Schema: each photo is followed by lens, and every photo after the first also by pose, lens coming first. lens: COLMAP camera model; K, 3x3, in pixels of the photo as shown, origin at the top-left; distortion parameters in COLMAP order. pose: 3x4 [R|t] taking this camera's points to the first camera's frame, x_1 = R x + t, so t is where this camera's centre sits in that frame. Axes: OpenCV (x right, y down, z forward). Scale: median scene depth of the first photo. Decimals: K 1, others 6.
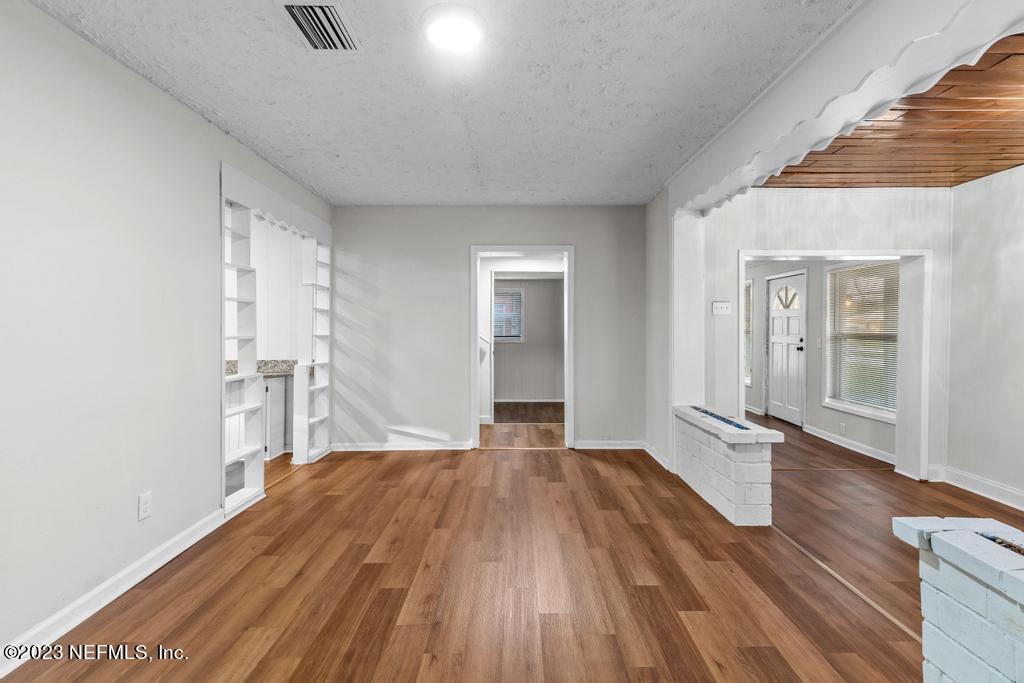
lens RADIAL K [[463.9, 0, 513.6], [0, 463.9, 331.2], [0, 0, 1]] dist [-0.002273, -0.000268]
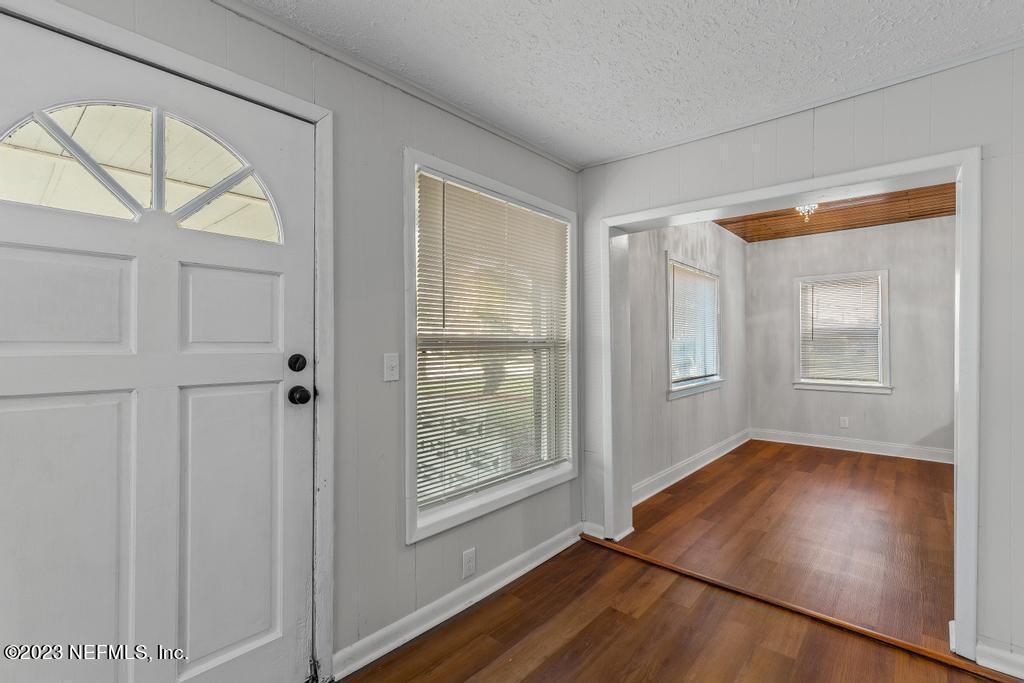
lens RADIAL K [[457.1, 0, 512.0], [0, 457.1, 341.5], [0, 0, 1]] dist [0.001169, 0.000815]
pose [[-0.762542, 0.000445, 0.646938, 0.359474], [0.004392, 0.999980, 0.004489, 0.006615], [-0.646923, 0.006265, -0.762529, 1.132041]]
